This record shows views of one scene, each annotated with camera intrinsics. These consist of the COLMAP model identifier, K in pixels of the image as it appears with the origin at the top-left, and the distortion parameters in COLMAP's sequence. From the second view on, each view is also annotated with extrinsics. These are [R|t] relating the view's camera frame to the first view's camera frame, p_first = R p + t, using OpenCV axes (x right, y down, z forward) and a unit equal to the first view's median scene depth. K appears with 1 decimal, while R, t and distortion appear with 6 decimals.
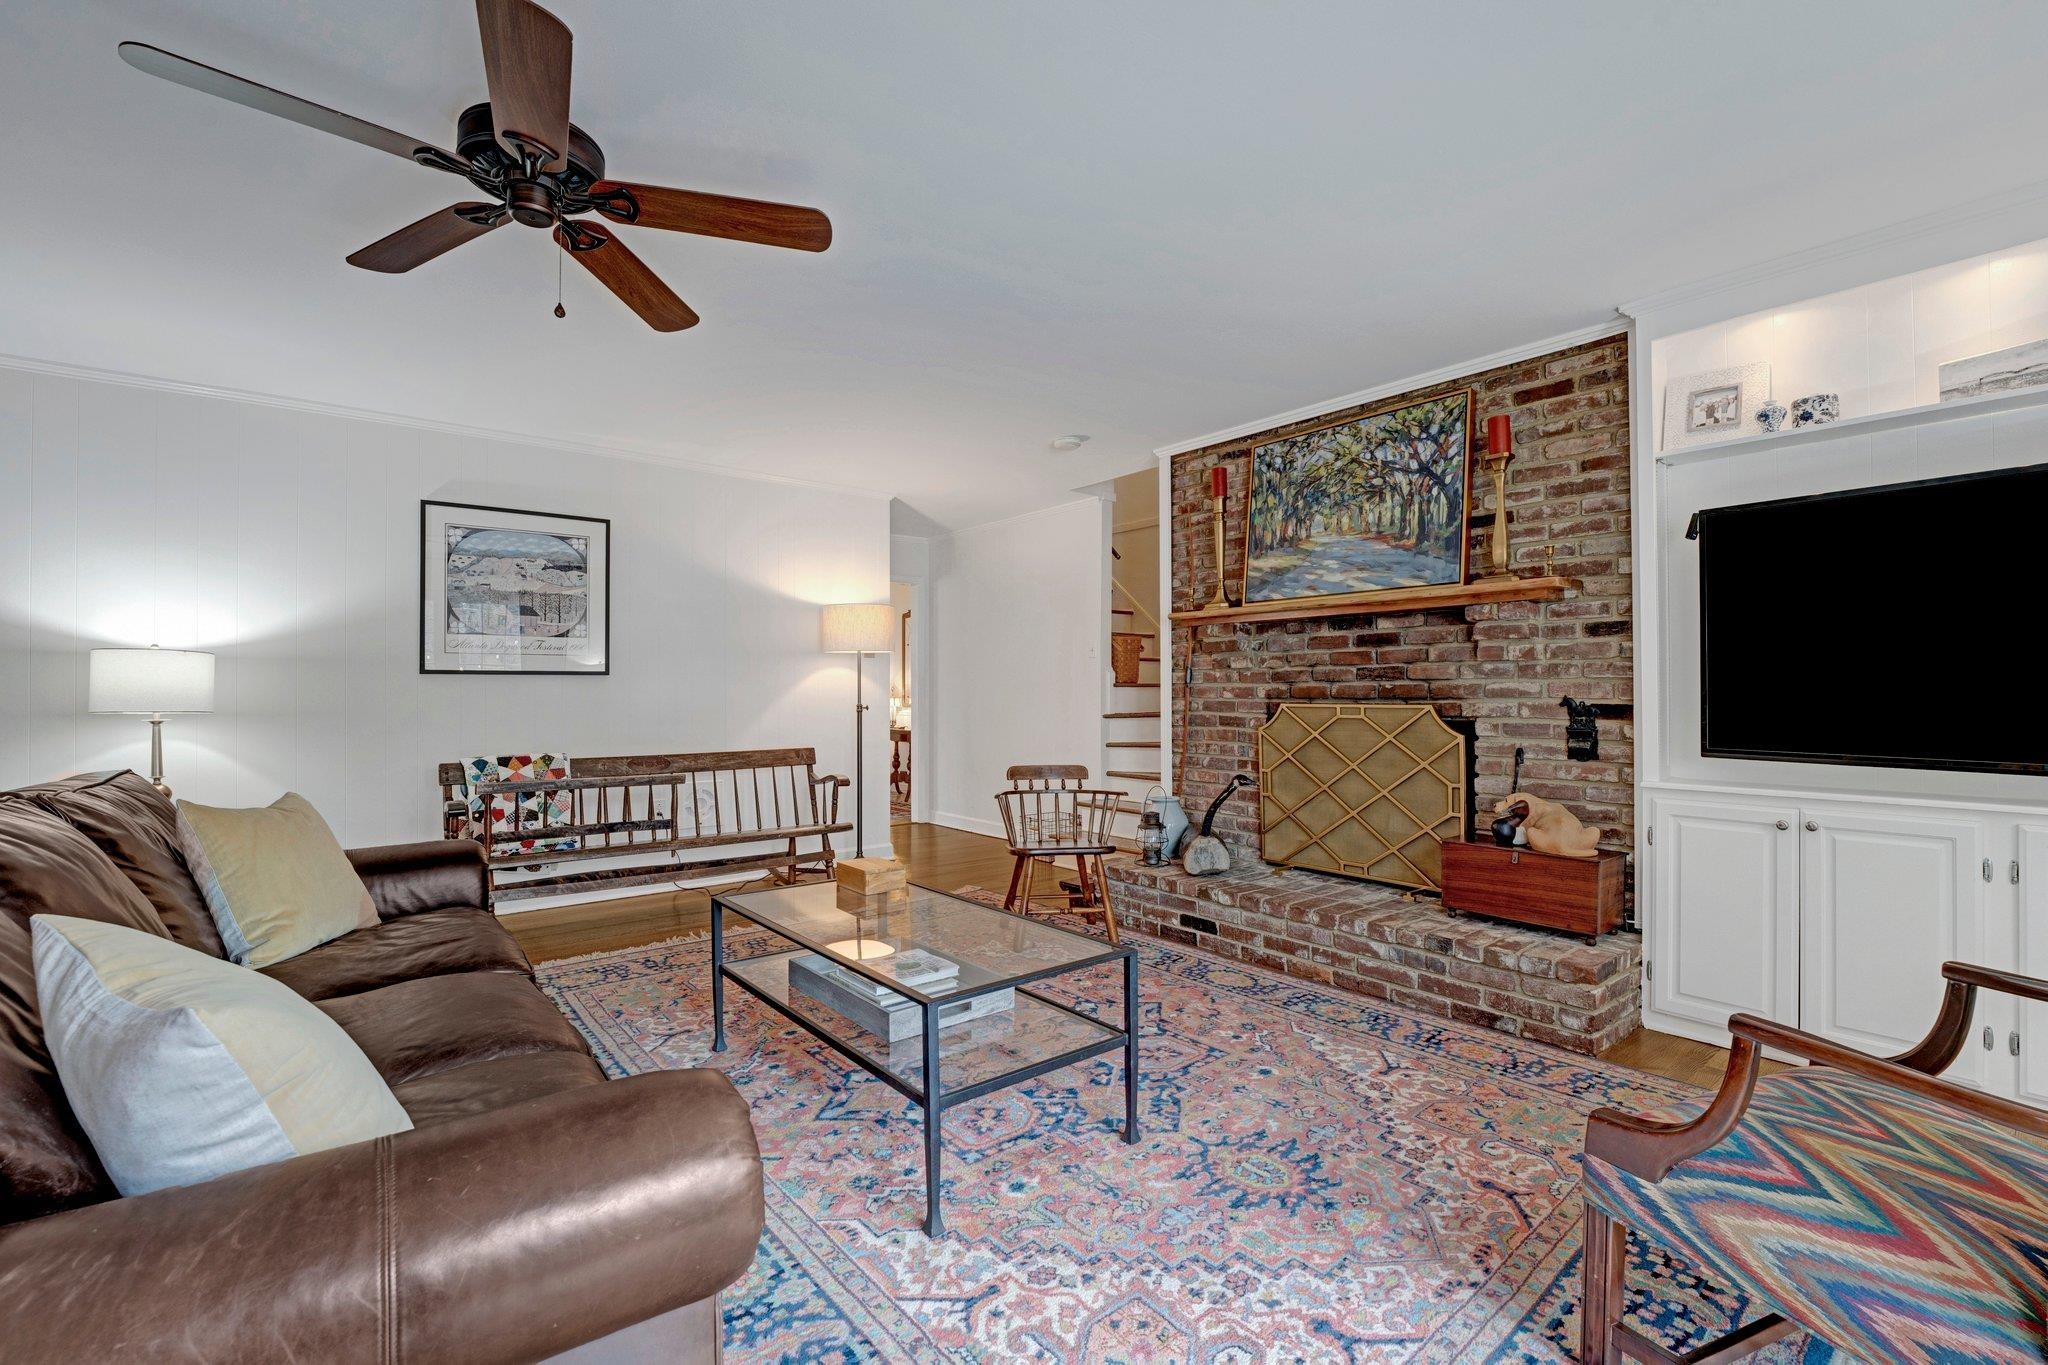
lens RADIAL K [[884.4, 0, 1024.0], [0, 884.4, 682.5], [0, 0, 1]] dist [-0.001991, -0.000077]
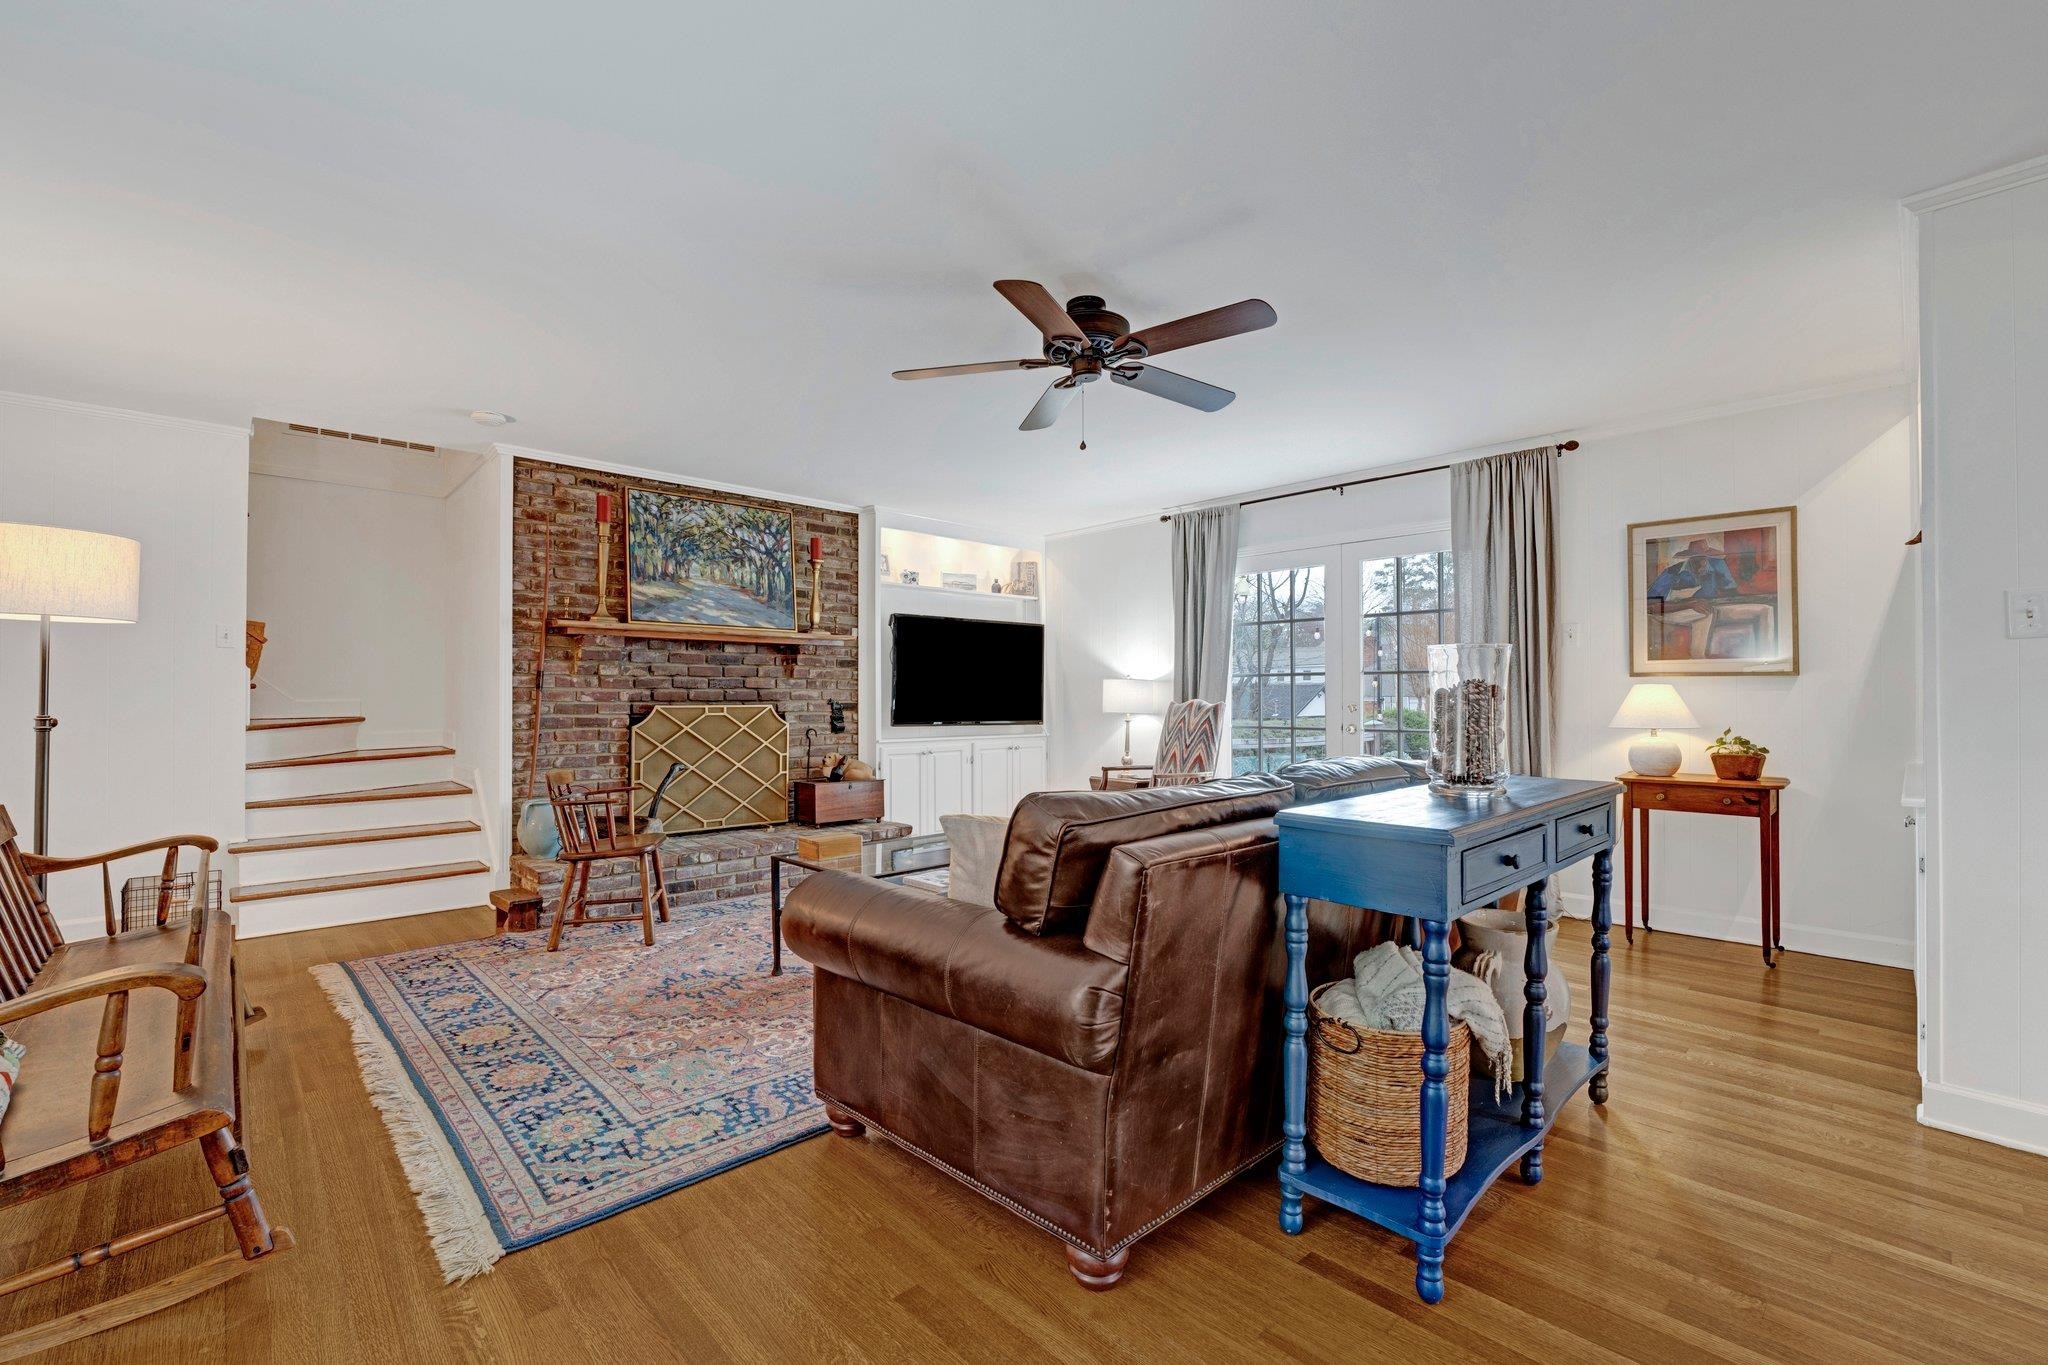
lens RADIAL K [[884.4, 0, 1024.0], [0, 884.4, 682.5], [0, 0, 1]] dist [-0.001991, -0.000077]
pose [[-0.074699, 0.014310, 0.997103, -1.063216], [-0.015027, 0.999767, -0.015474, 0.003139], [-0.997093, -0.016139, -0.074466, 0.627642]]
